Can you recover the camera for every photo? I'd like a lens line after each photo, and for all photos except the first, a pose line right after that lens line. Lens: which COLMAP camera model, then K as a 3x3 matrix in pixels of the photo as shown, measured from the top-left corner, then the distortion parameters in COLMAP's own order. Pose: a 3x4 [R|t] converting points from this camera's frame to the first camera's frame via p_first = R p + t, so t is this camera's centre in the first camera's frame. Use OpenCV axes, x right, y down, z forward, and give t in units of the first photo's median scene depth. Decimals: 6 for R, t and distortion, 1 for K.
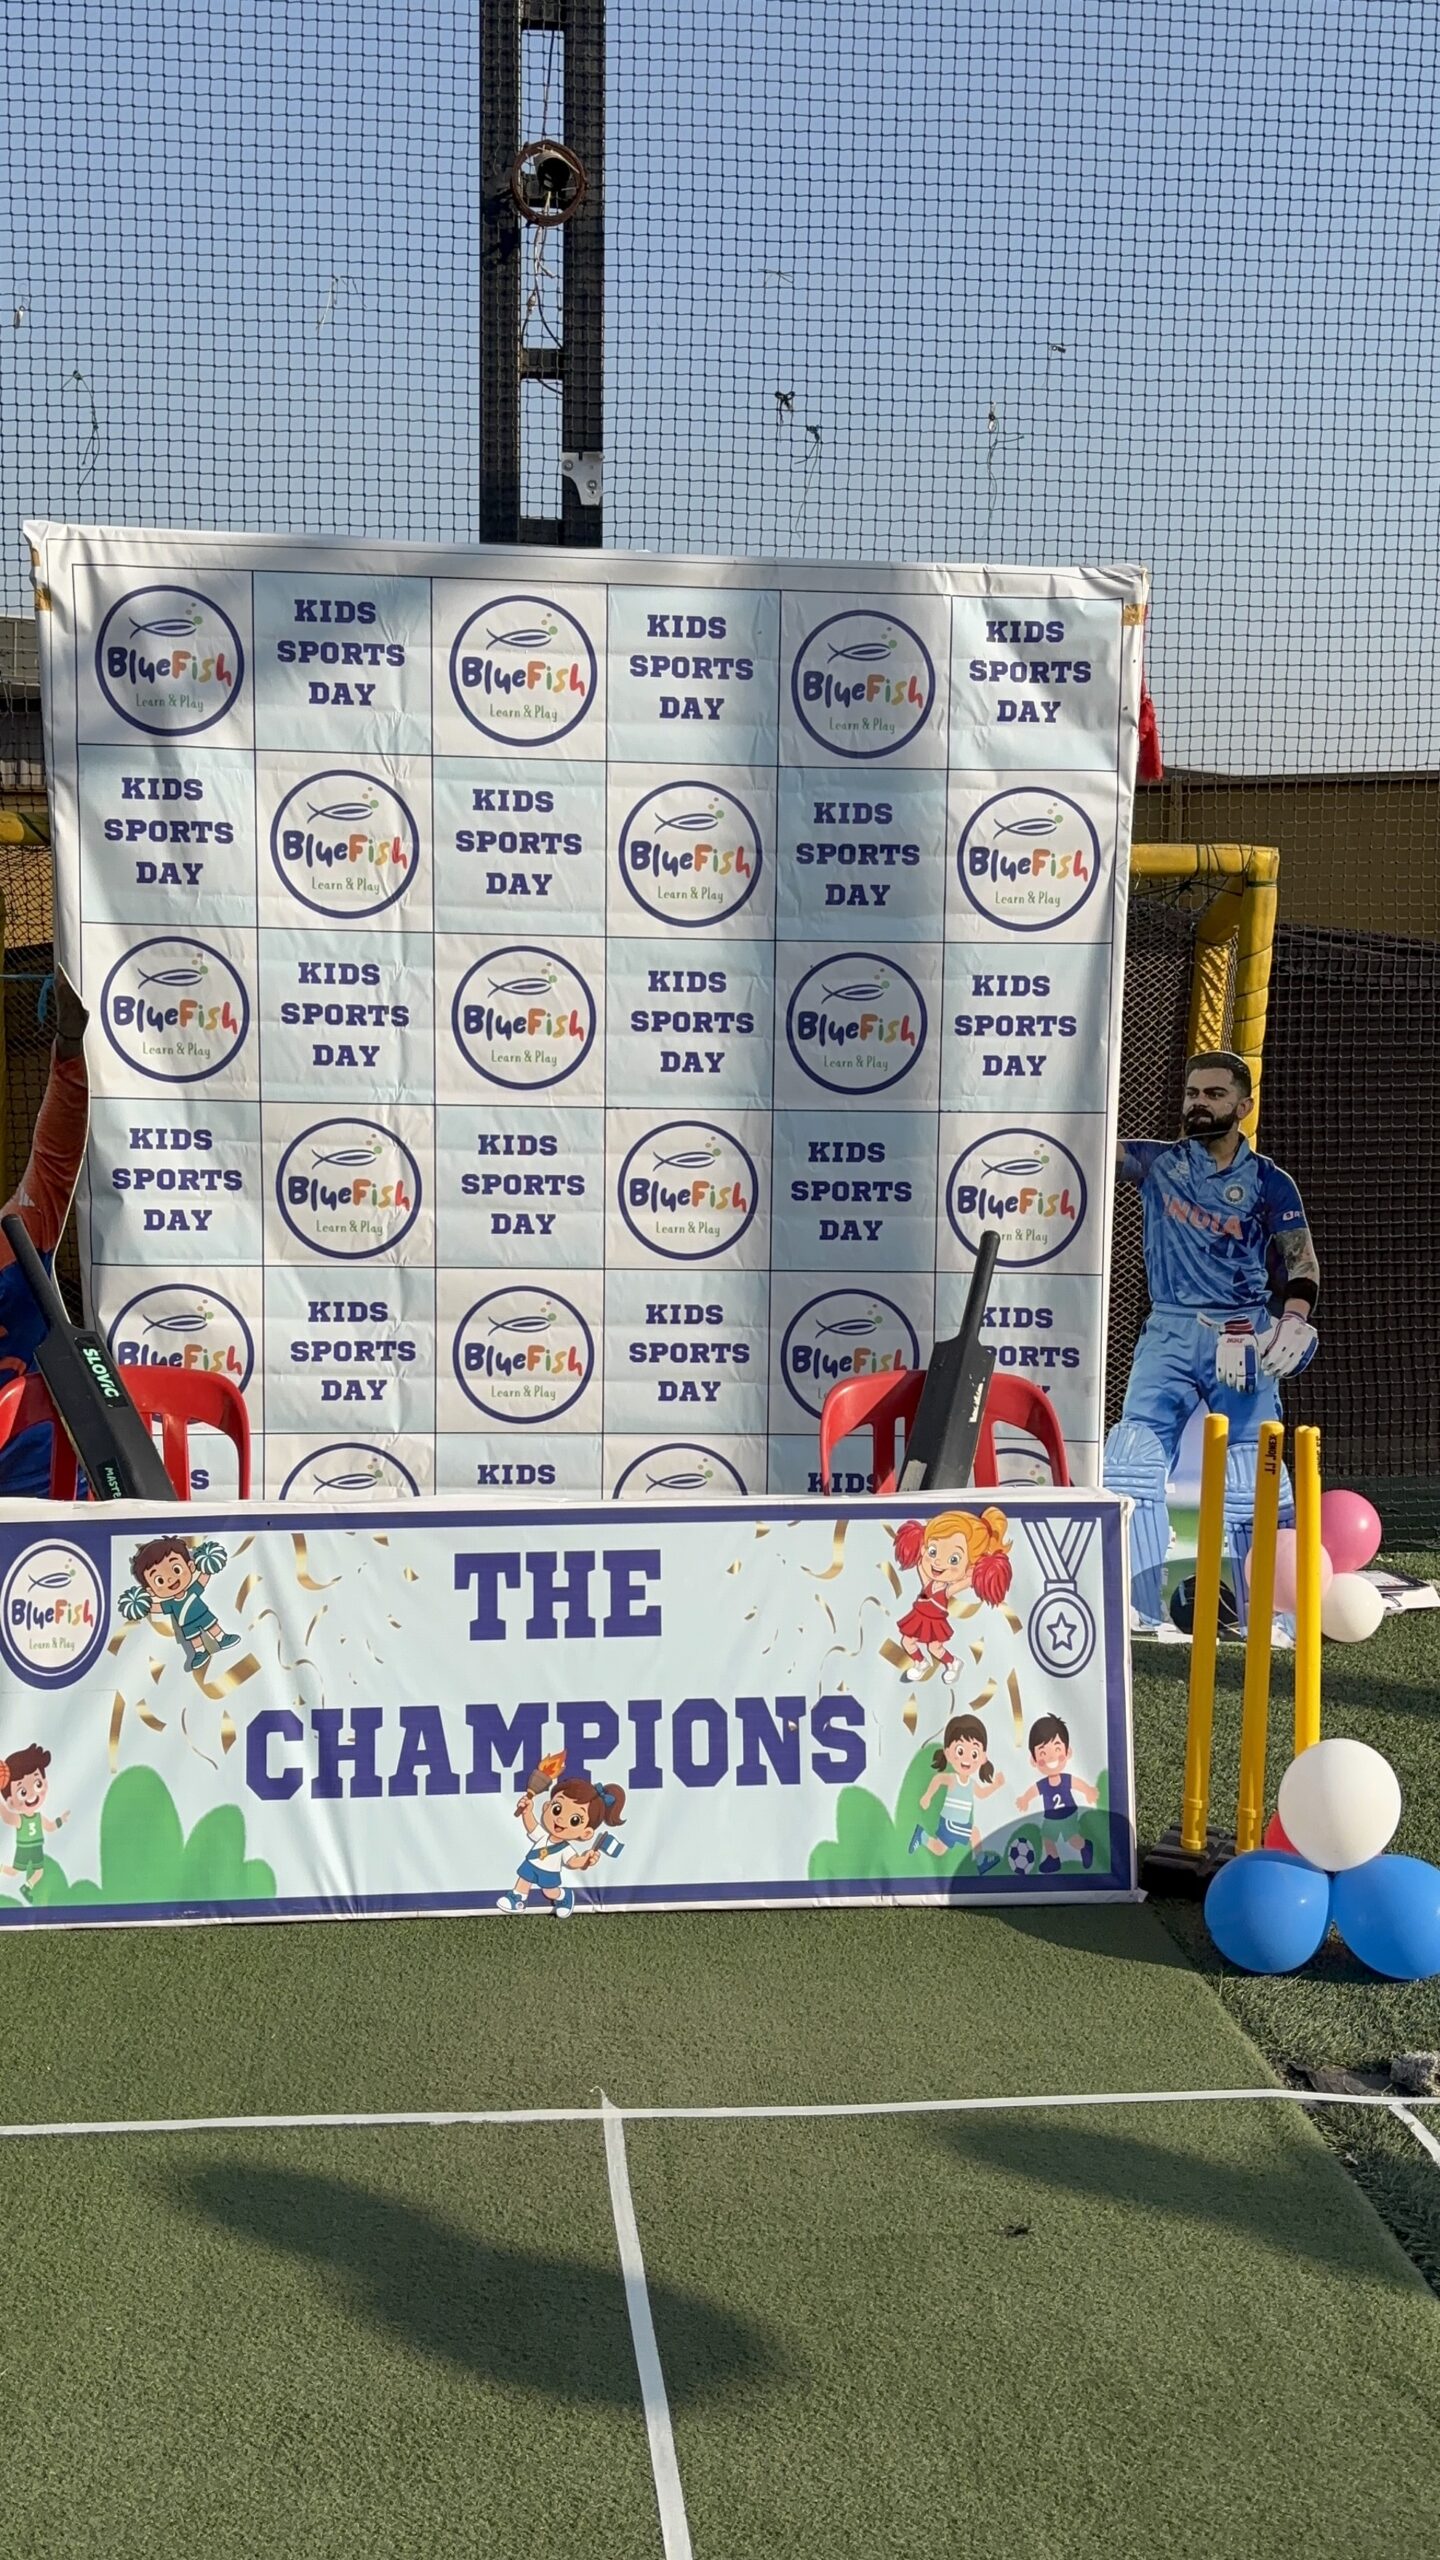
lens RADIAL K [[2057.0, 0, 720.0], [0, 2057.0, 1280.0], [0, 0, 1]] dist [0.196731, -0.484470]
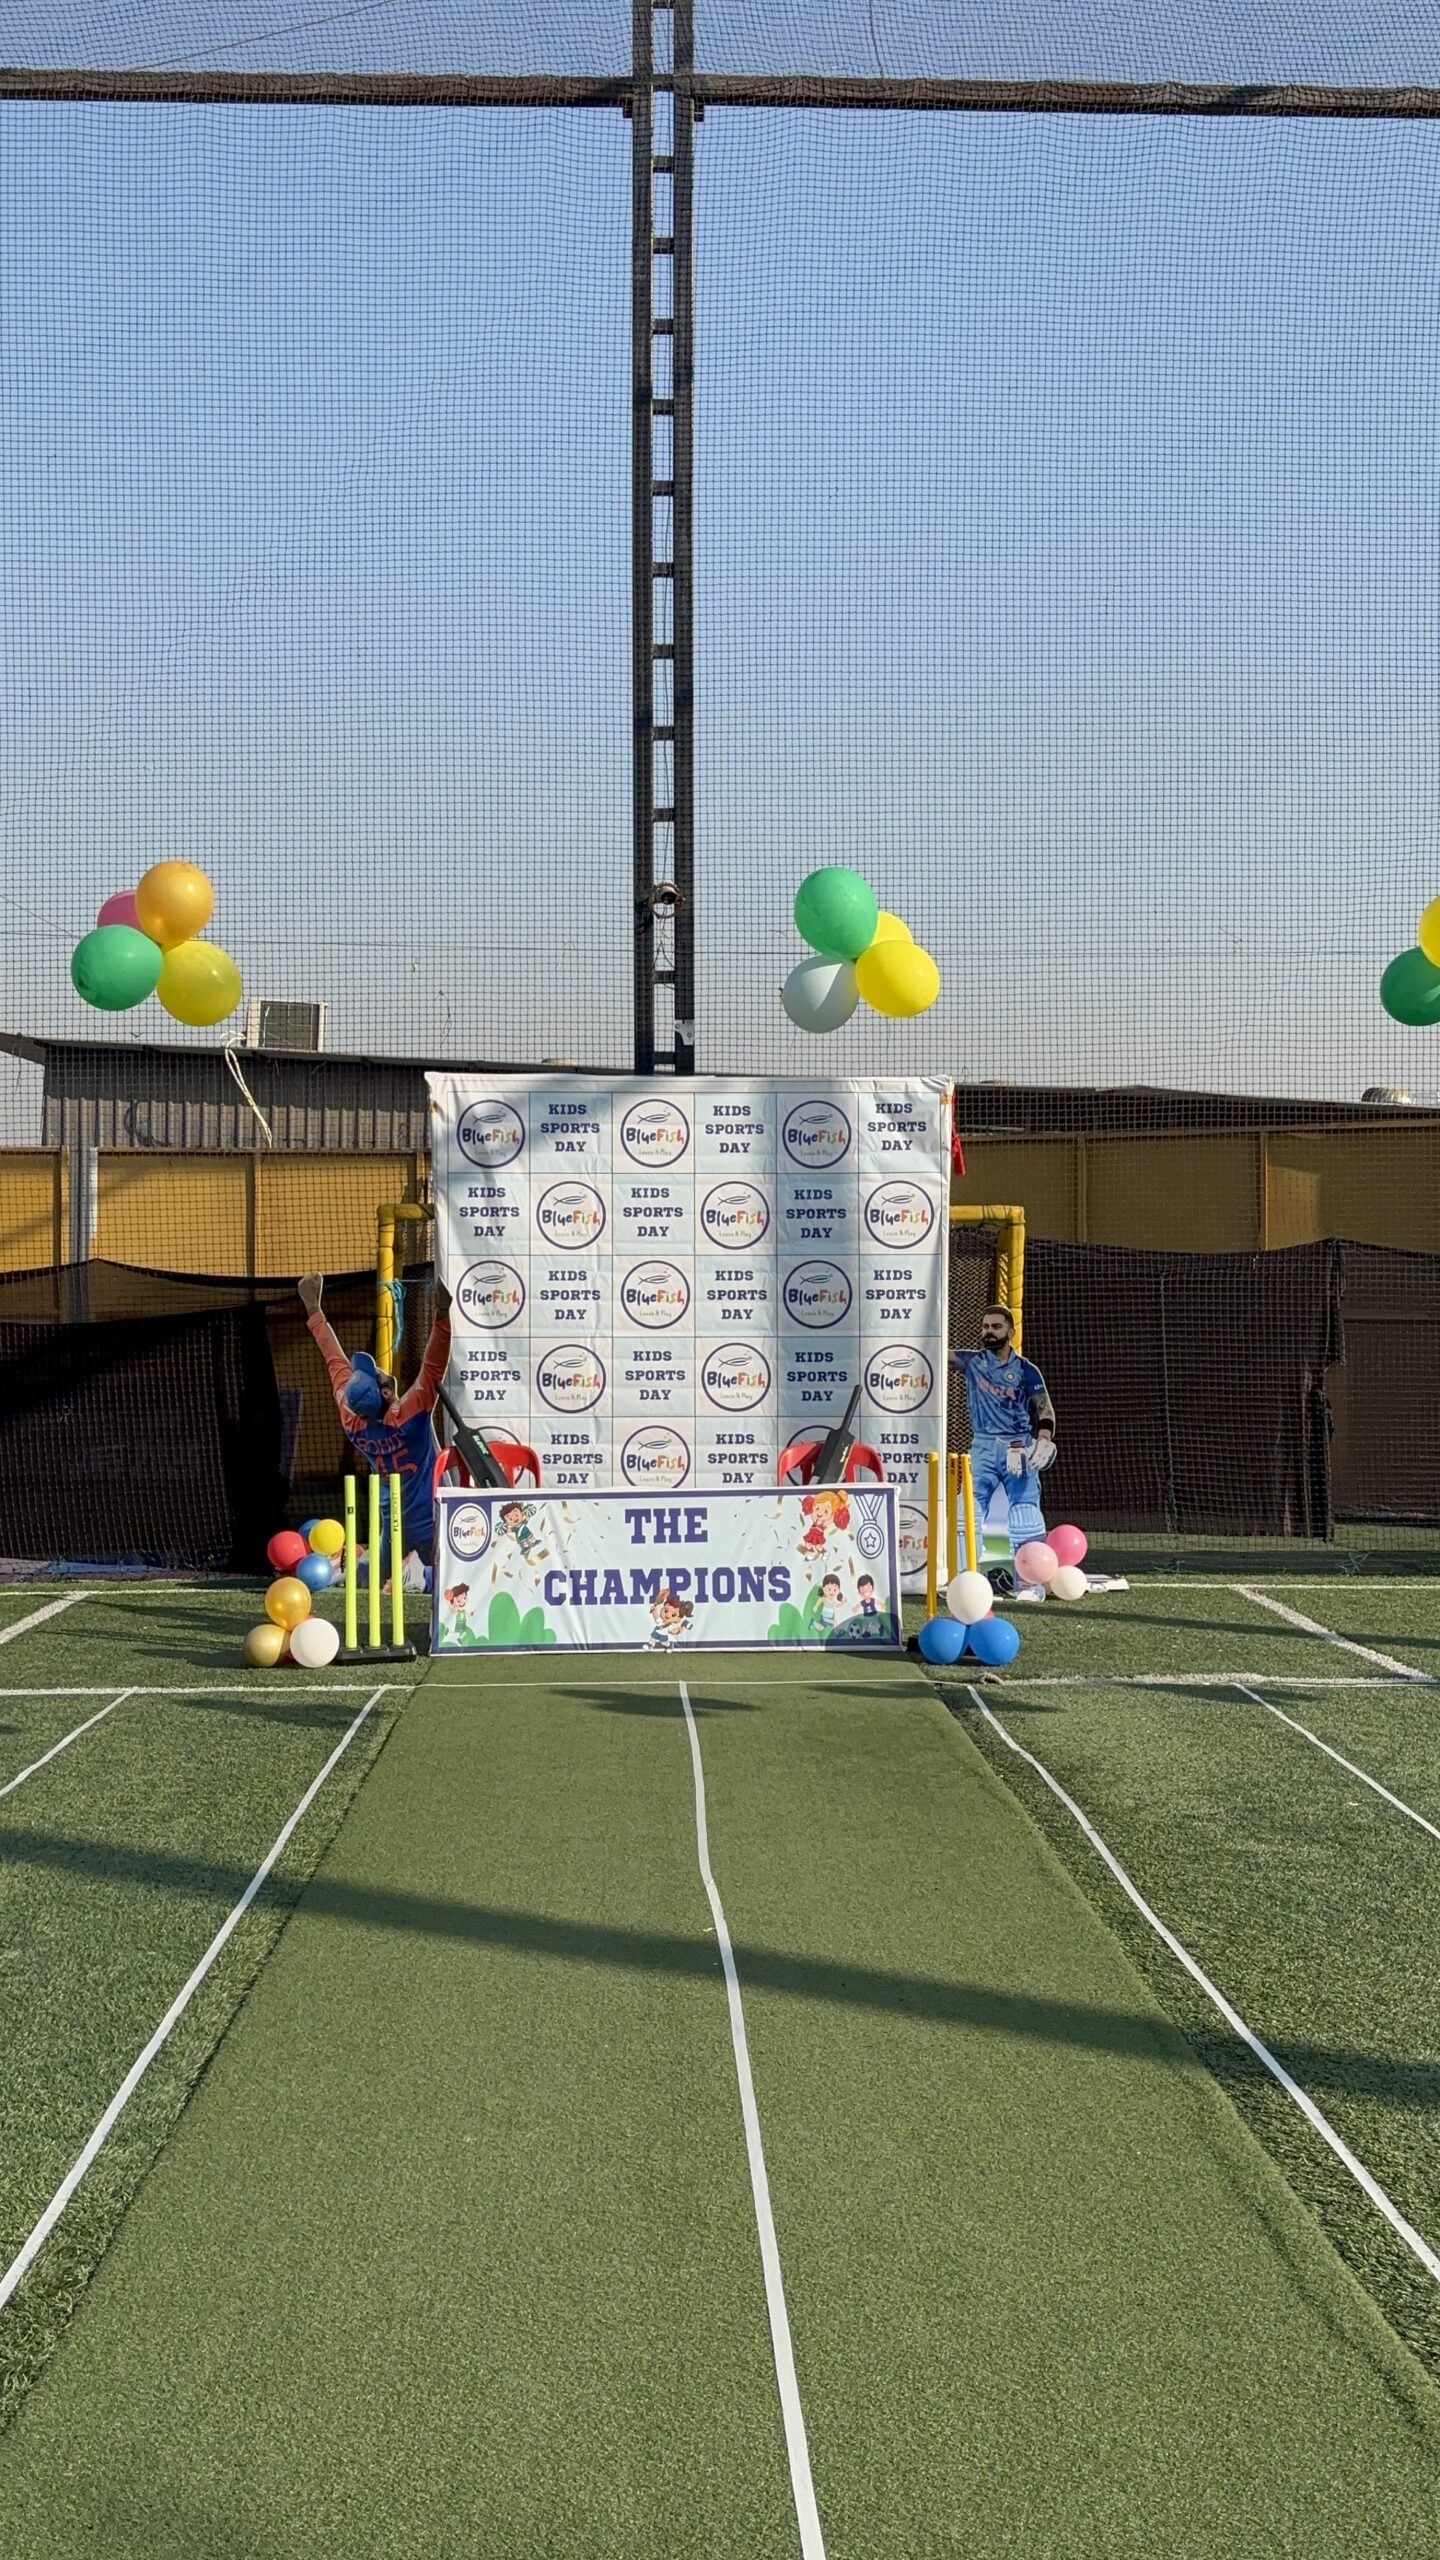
lens RADIAL K [[2057.0, 0, 720.0], [0, 2057.0, 1280.0], [0, 0, 1]] dist [0.196731, -0.484470]
pose [[0.997247, -0.017889, -0.071964, 0.119047], [0.008550, 0.991730, -0.128058, 0.123780], [0.073660, 0.127090, 0.989152, -1.041322]]
